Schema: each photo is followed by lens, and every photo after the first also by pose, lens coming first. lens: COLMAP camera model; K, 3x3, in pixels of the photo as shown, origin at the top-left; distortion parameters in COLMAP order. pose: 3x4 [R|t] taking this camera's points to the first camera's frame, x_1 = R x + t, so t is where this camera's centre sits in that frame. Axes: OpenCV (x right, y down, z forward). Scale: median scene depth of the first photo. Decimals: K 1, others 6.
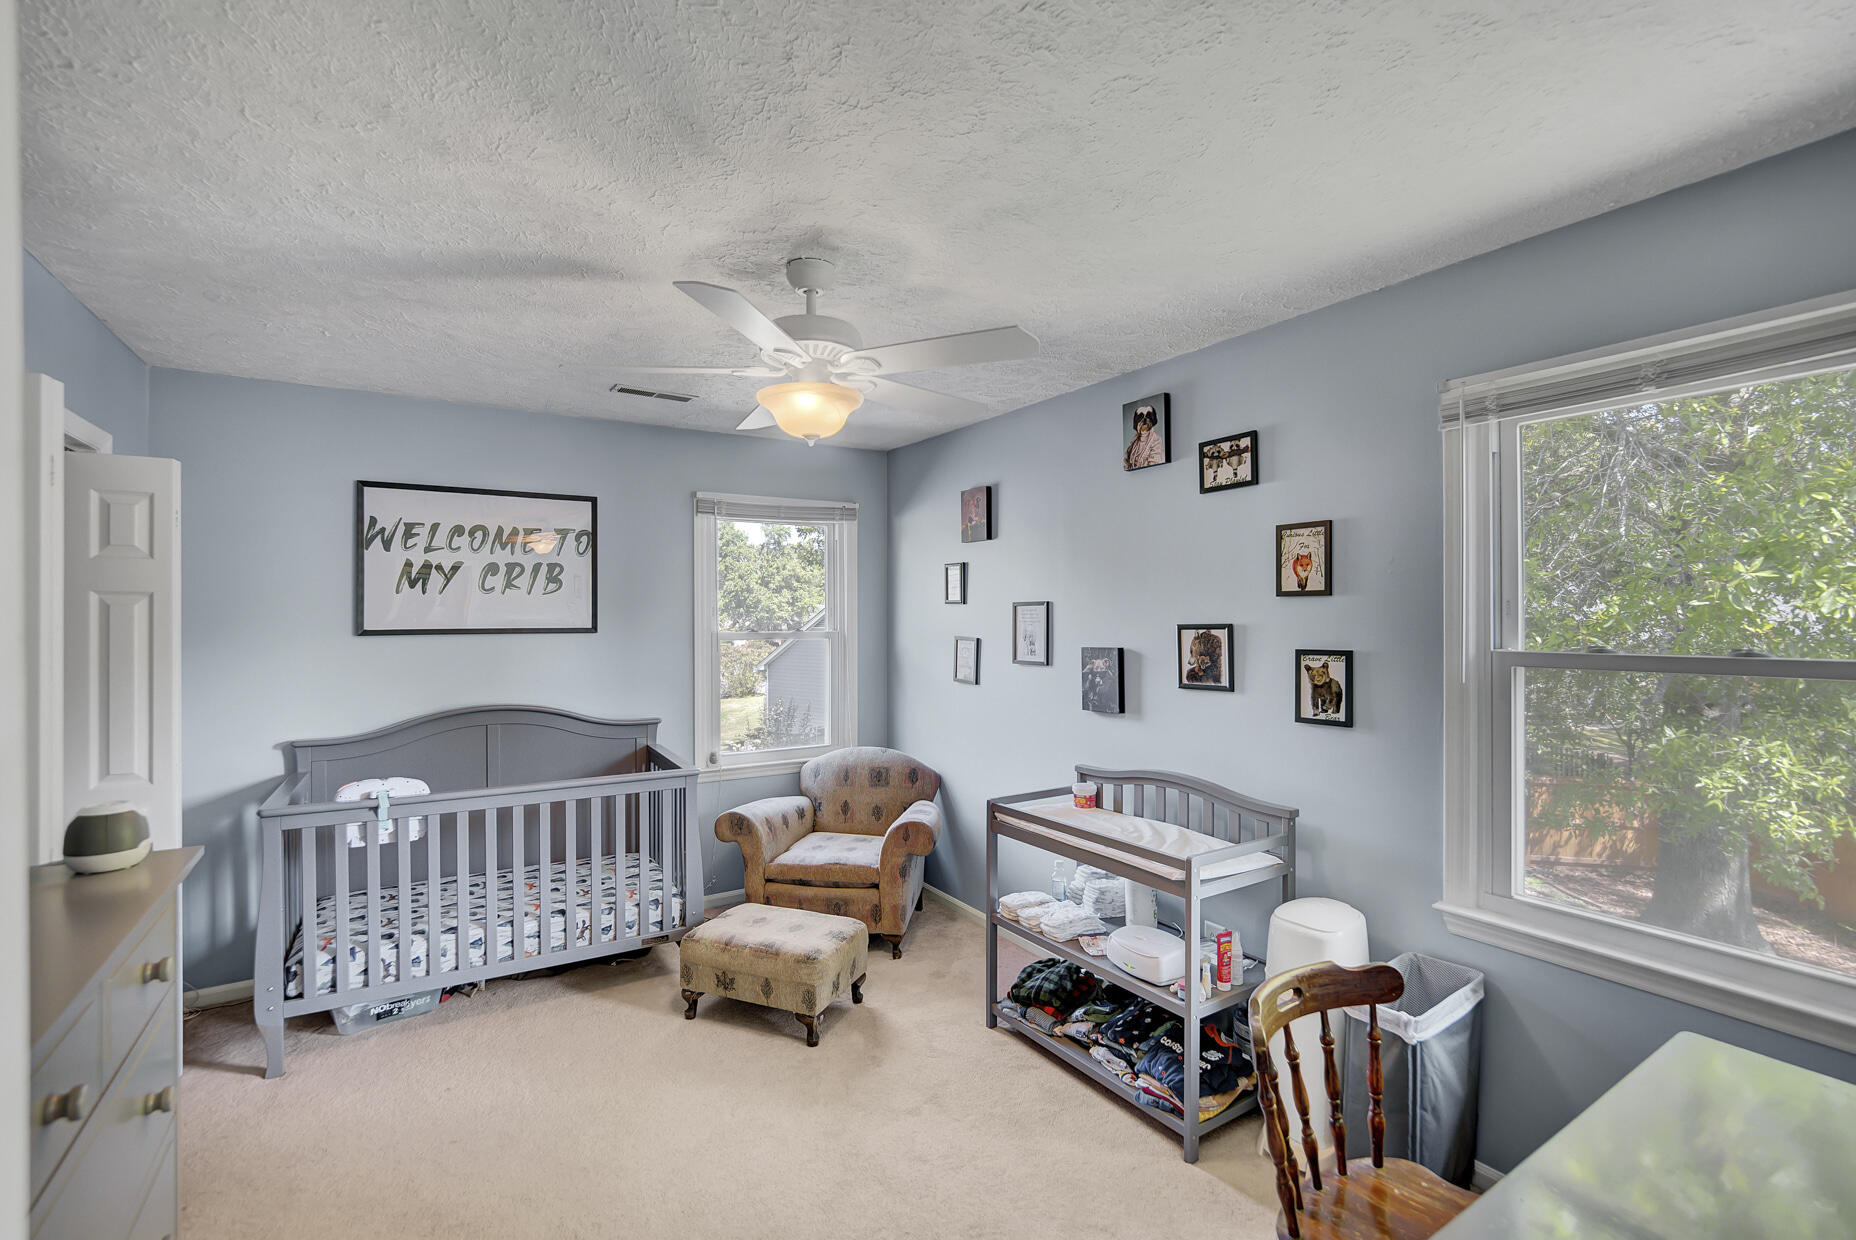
lens RADIAL K [[822.0, 0, 924.9], [0, 822.0, 616.9], [0, 0, 1]] dist [-0.008050, 0.000604]
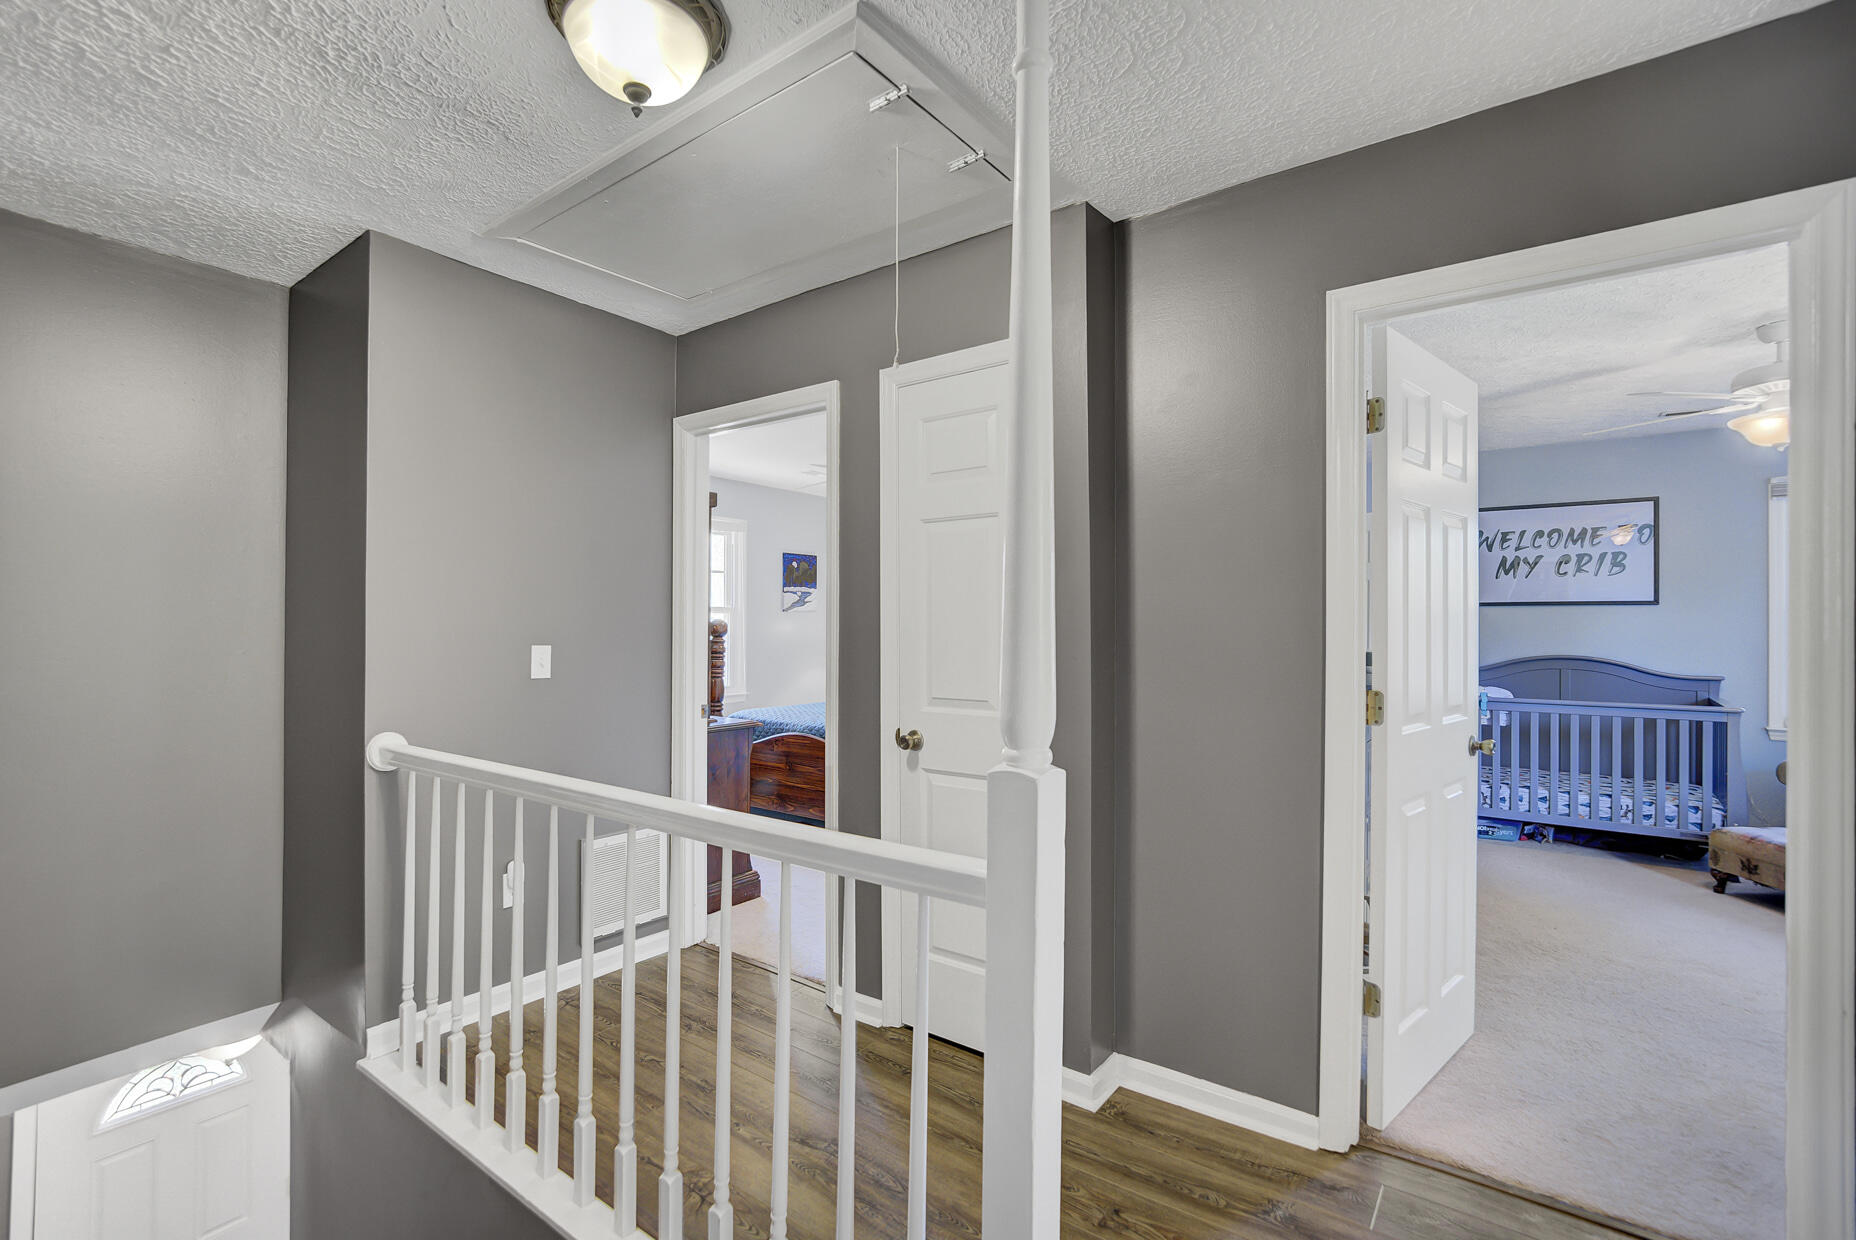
lens RADIAL K [[822.0, 0, 923.8], [0, 822.0, 620.3], [0, 0, 1]] dist [-0.008050, 0.000604]
pose [[0.359805, -0.000785, -0.933027, 0.399743], [-0.009024, 0.999950, -0.004322, 0.064813], [0.932984, 0.009975, 0.359780, -0.550241]]
